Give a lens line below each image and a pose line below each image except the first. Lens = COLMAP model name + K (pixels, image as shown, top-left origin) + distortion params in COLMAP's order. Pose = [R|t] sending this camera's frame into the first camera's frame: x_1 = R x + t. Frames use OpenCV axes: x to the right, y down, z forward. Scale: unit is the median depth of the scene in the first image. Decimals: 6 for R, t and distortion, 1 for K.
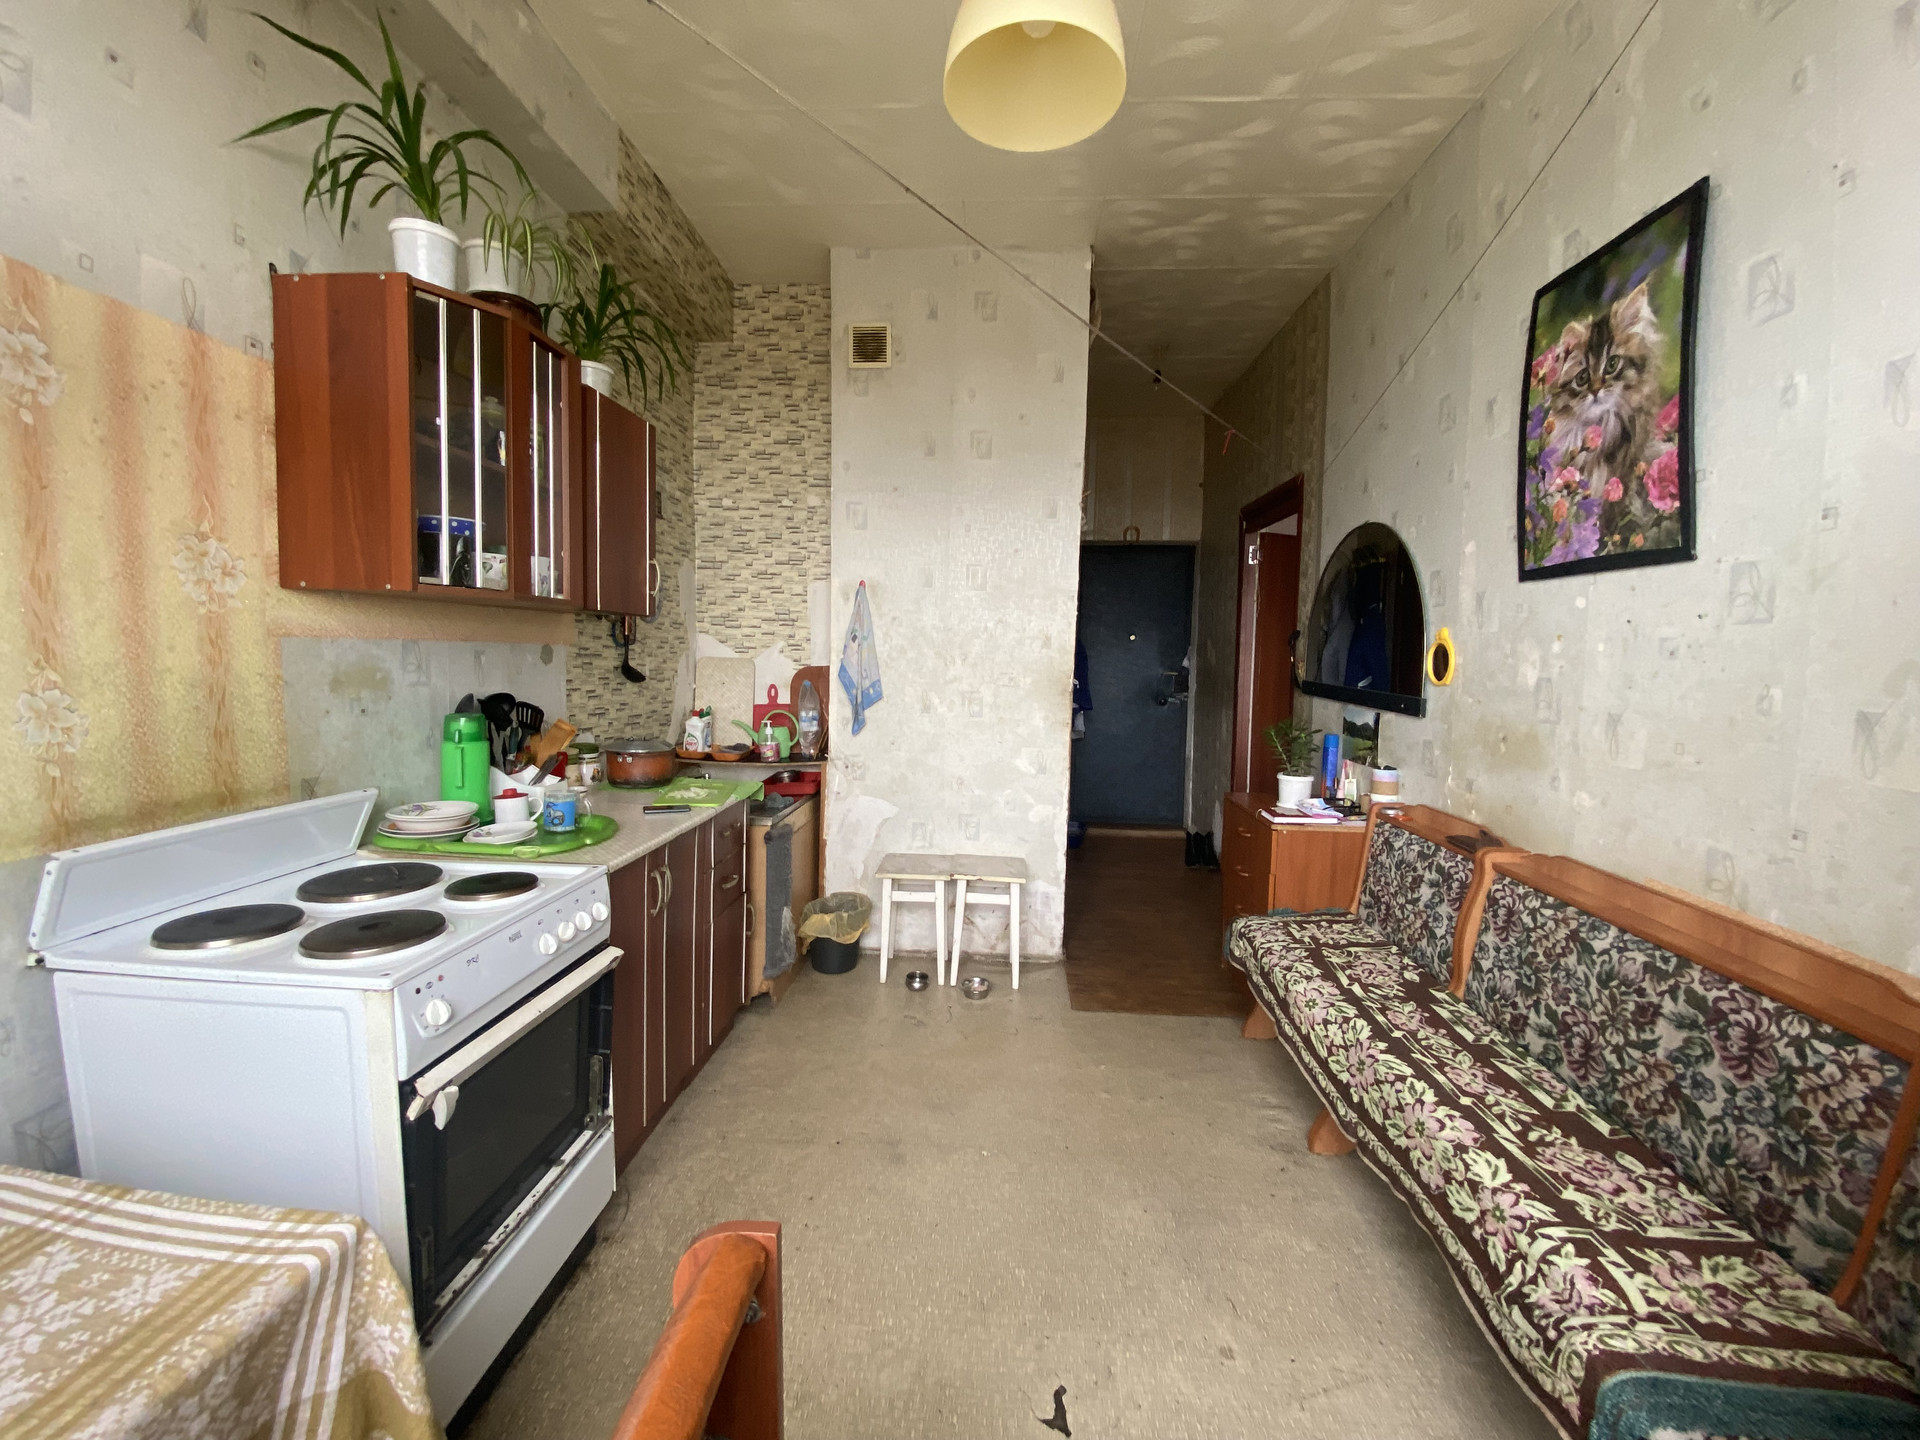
lens RADIAL K [[772.2, 0, 962.4], [0, 772.2, 715.8], [0, 0, 1]] dist [0.021436, -0.020155]
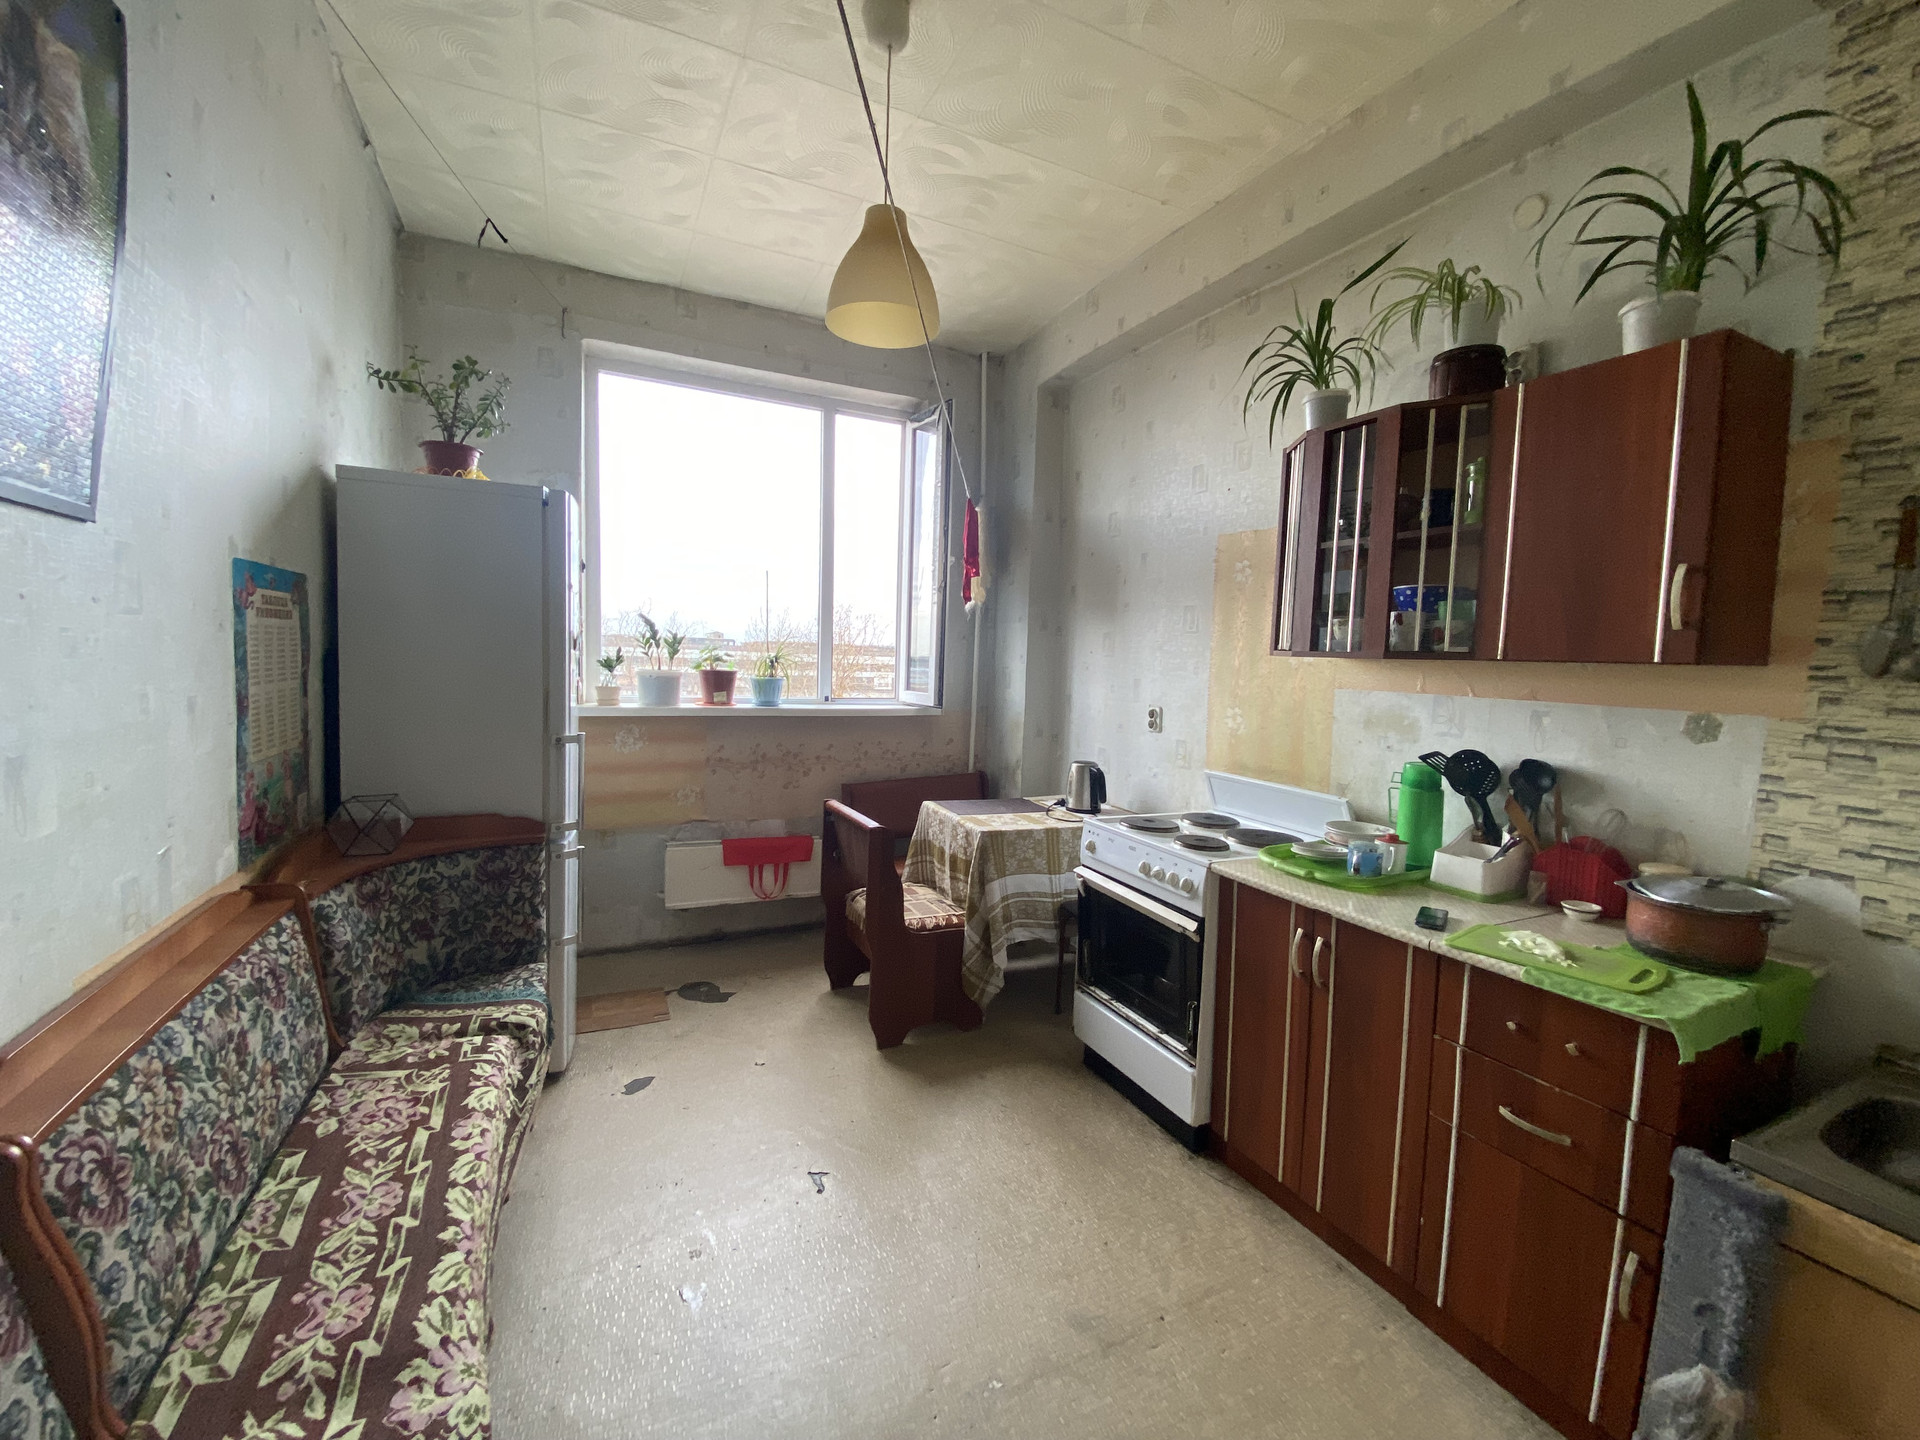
lens RADIAL K [[772.2, 0, 962.4], [0, 772.2, 715.8], [0, 0, 1]] dist [0.021436, -0.020155]
pose [[-0.867144, -0.013547, -0.497873, 0.488638], [-0.093987, 0.986121, 0.136866, -0.165871], [0.489109, 0.165476, -0.856382, 1.722437]]
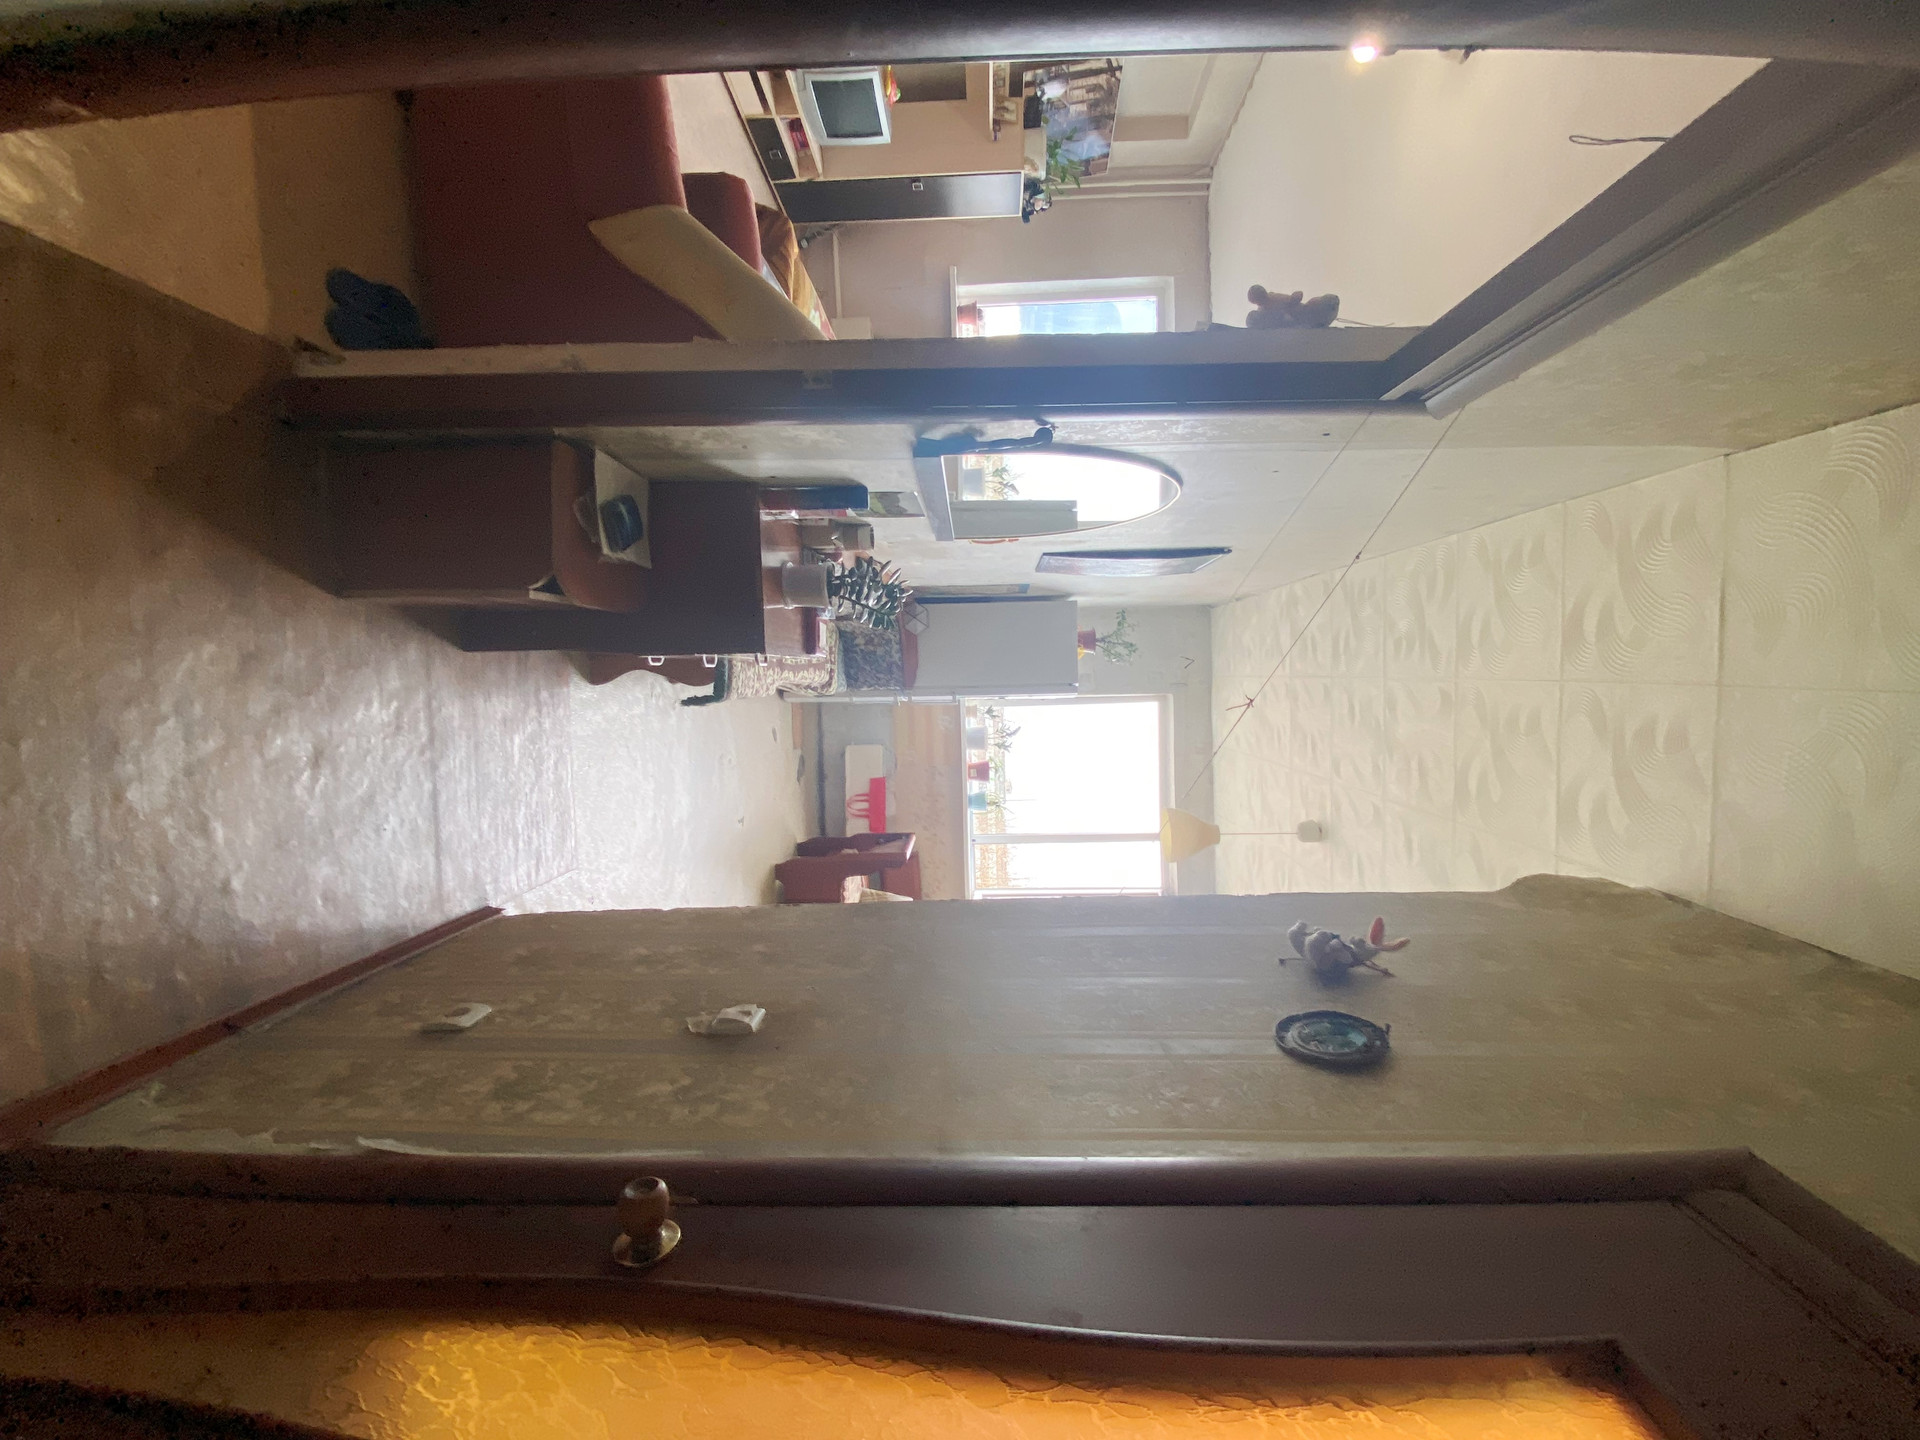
lens RADIAL K [[760.8, 0, 971.1], [0, 760.8, 703.6], [0, 0, 1]] dist [0.021605, -0.018659]
pose [[-0.005942, -0.994901, -0.100677, 0.651065], [-0.993938, -0.005176, 0.109817, -0.223256], [-0.109778, 0.100719, -0.988840, 2.831440]]
